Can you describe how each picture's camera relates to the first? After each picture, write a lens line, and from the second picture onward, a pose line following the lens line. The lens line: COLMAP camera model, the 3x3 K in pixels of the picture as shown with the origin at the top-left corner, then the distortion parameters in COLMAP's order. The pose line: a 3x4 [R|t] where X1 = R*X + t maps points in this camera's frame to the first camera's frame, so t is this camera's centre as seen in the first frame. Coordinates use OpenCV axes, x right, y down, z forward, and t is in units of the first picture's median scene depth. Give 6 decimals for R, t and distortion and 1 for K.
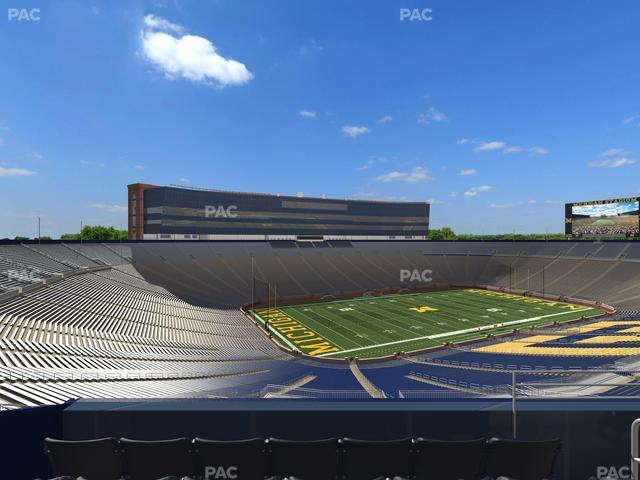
lens RADIAL K [[319.8, 0, 320.0], [0, 319.8, 240.0], [0, 0, 1]] dist [-0.000108, -0.000031]
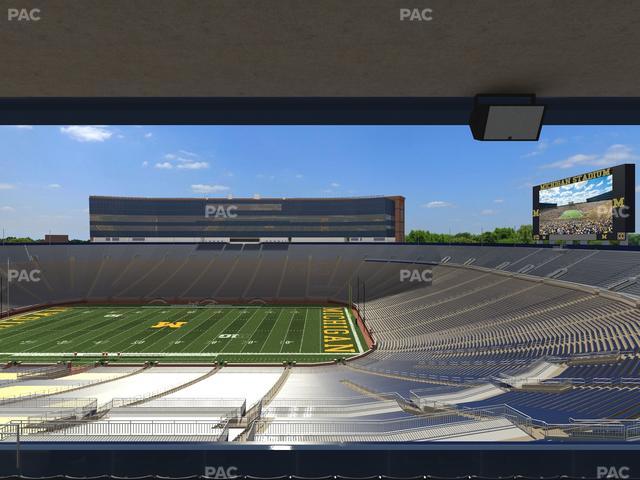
lens RADIAL K [[319.8, 0, 320.0], [0, 319.8, 240.0], [0, 0, 1]] dist [-0.000108, -0.000031]
pose [[0.900917, -0.000011, -0.433991, 0.705571], [-0.000107, 1.000000, -0.000249, -0.008214], [0.433991, 0.000271, 0.900917, 0.262426]]
